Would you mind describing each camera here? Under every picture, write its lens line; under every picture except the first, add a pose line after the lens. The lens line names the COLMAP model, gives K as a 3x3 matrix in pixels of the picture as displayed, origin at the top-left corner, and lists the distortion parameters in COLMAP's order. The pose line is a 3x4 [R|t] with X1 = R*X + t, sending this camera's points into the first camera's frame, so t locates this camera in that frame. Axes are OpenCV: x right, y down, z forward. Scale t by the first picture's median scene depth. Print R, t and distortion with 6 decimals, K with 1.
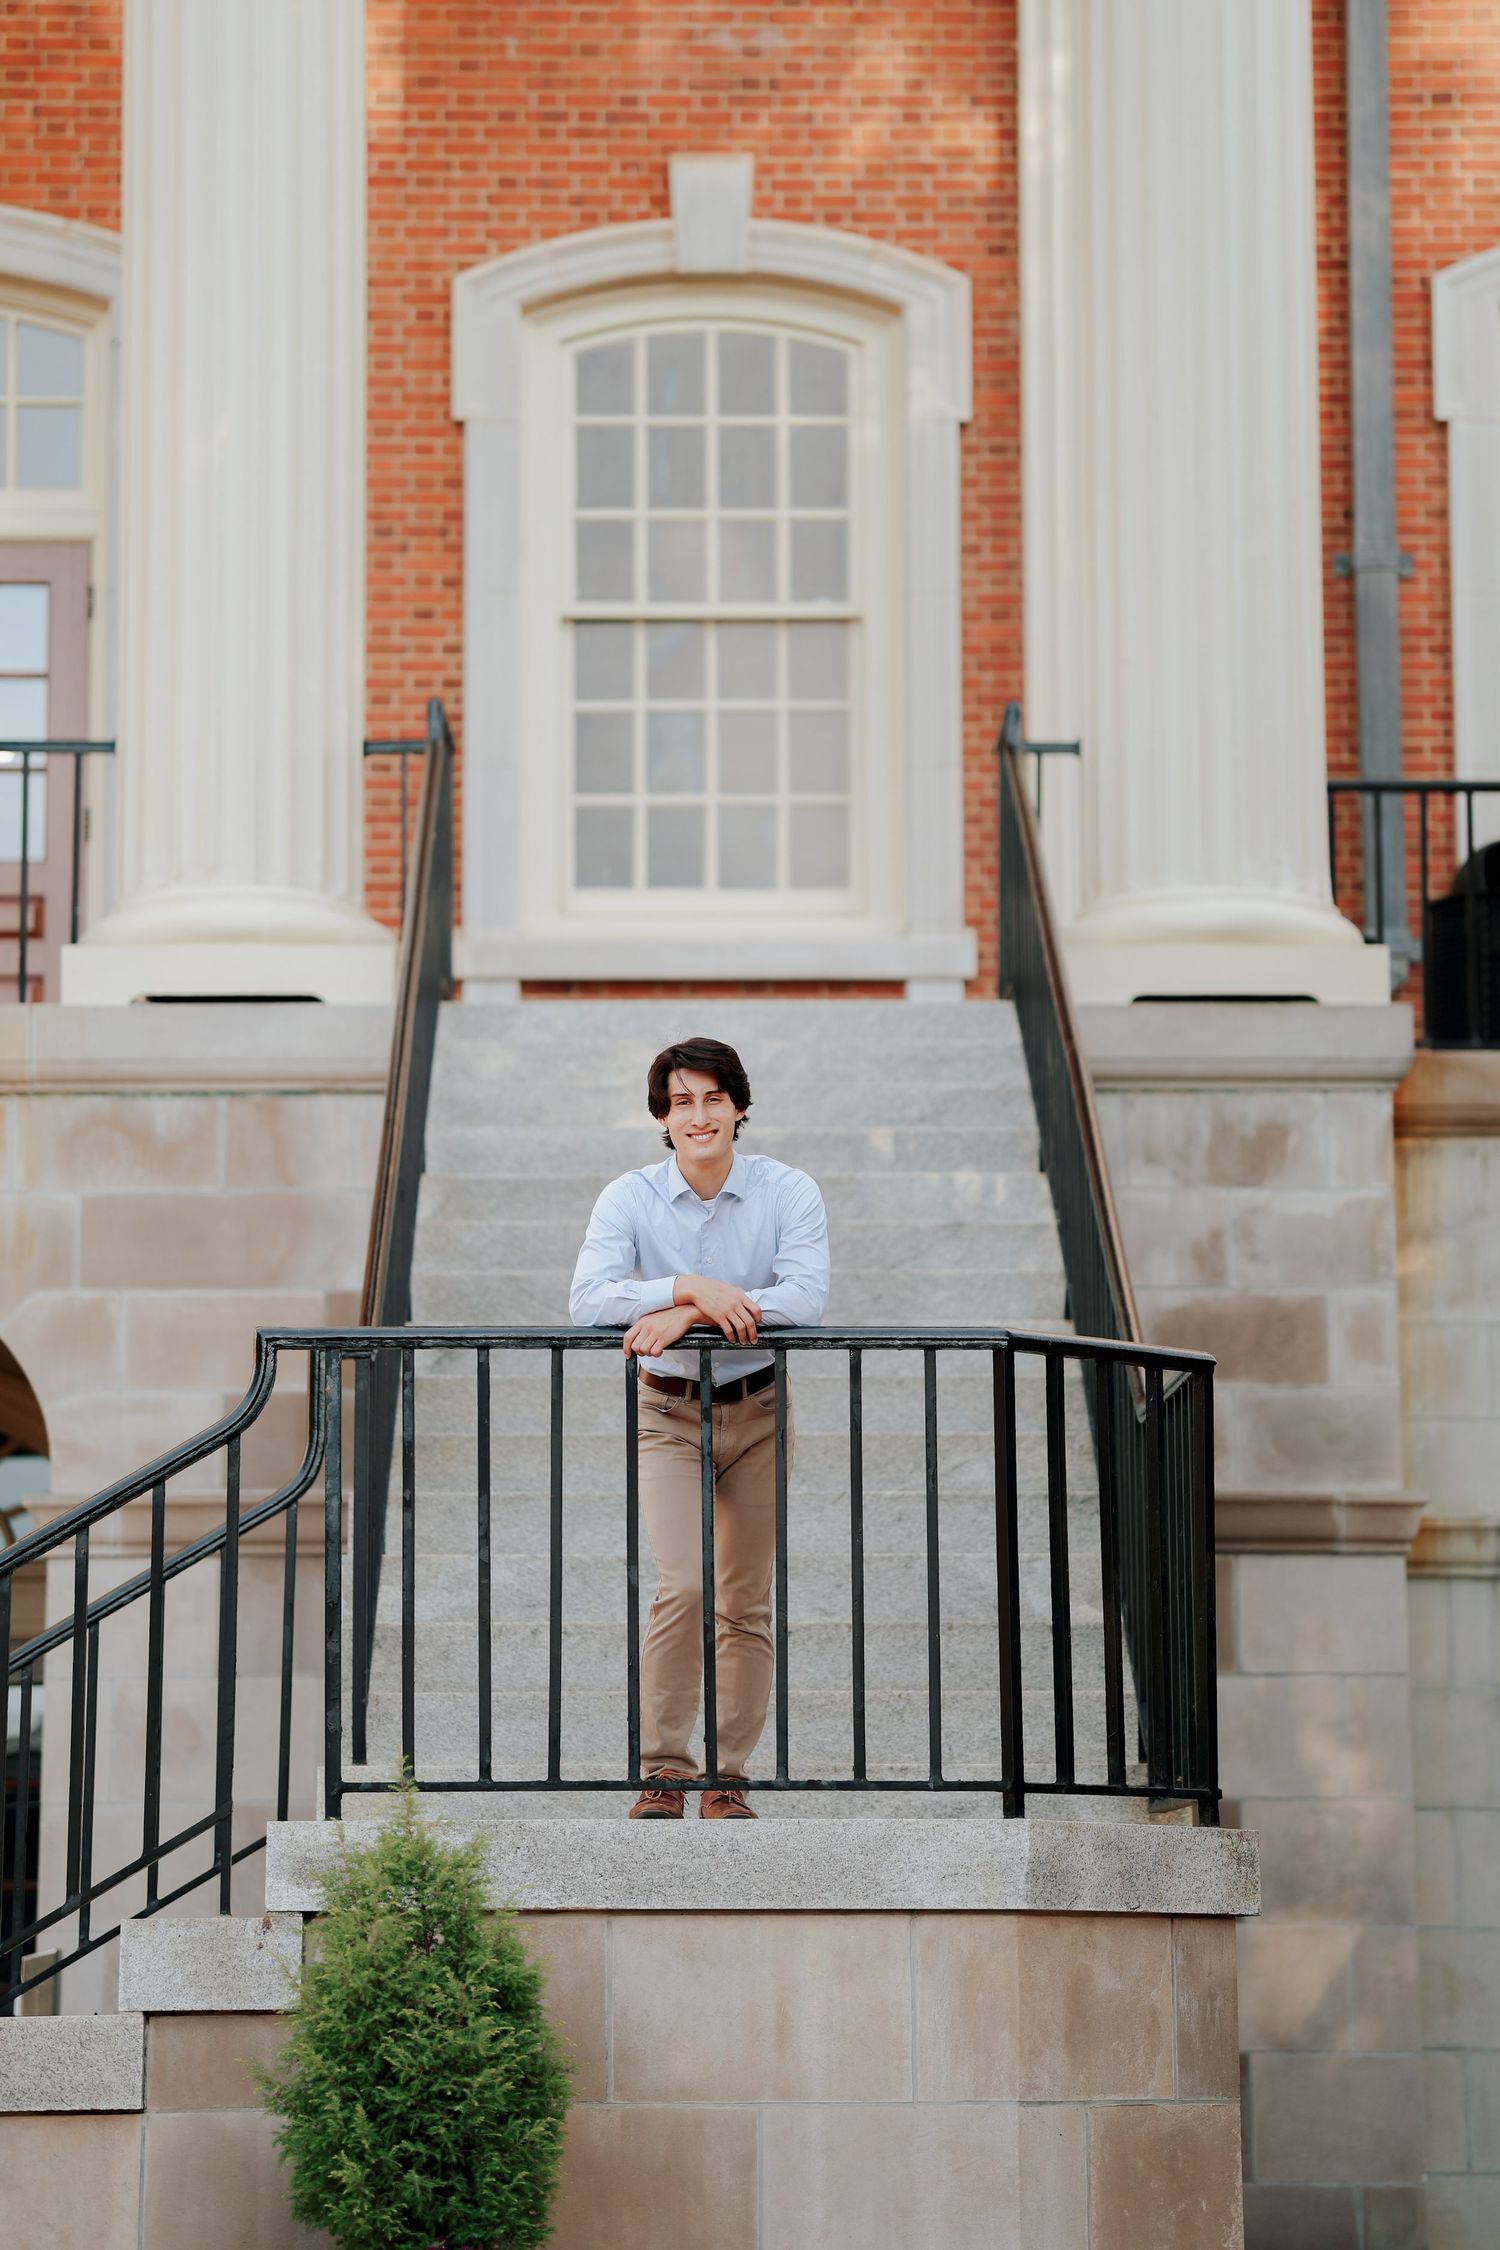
lens RADIAL K [[5327.2, 0, 744.3], [0, 5327.2, 1077.6], [0, 0, 1]] dist [0.281723, 0.697735]
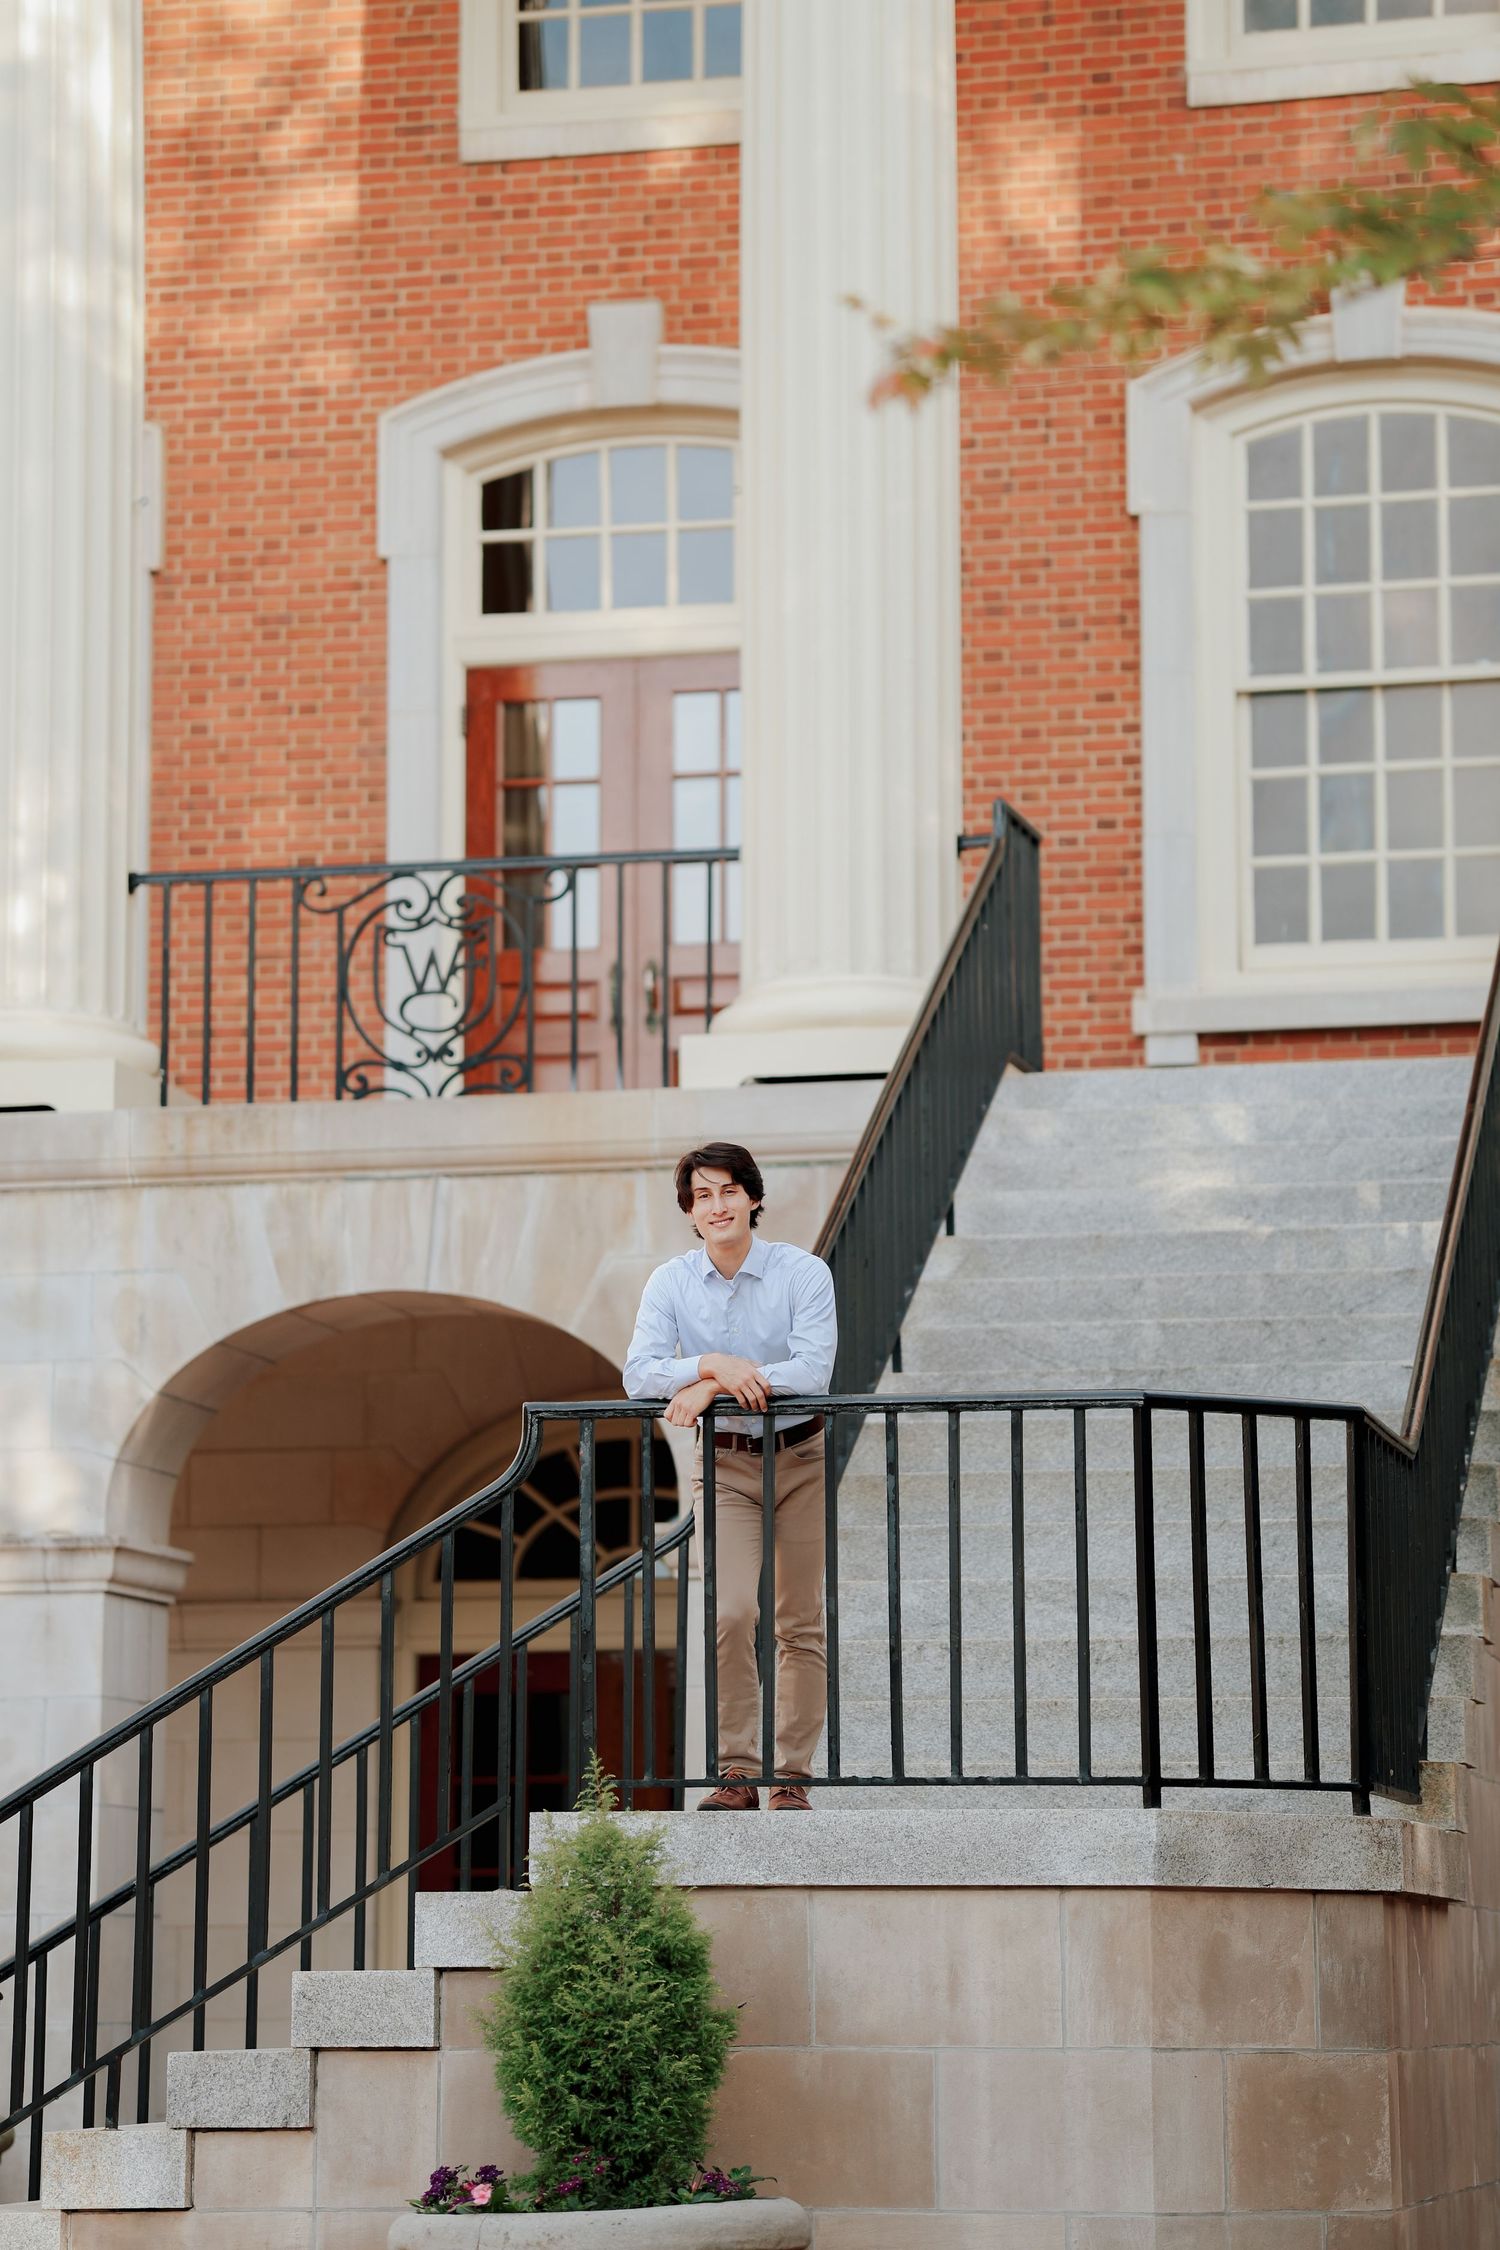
lens RADIAL K [[5442.2, 0, 781.8], [0, 5442.2, 1133.0], [0, 0, 1]] dist [0.293285, 0.513260]
pose [[0.973793, -0.032227, -0.225139, 0.121470], [0.035283, 0.999332, 0.009562, -0.011635], [0.224681, -0.017255, 0.974280, -0.089348]]
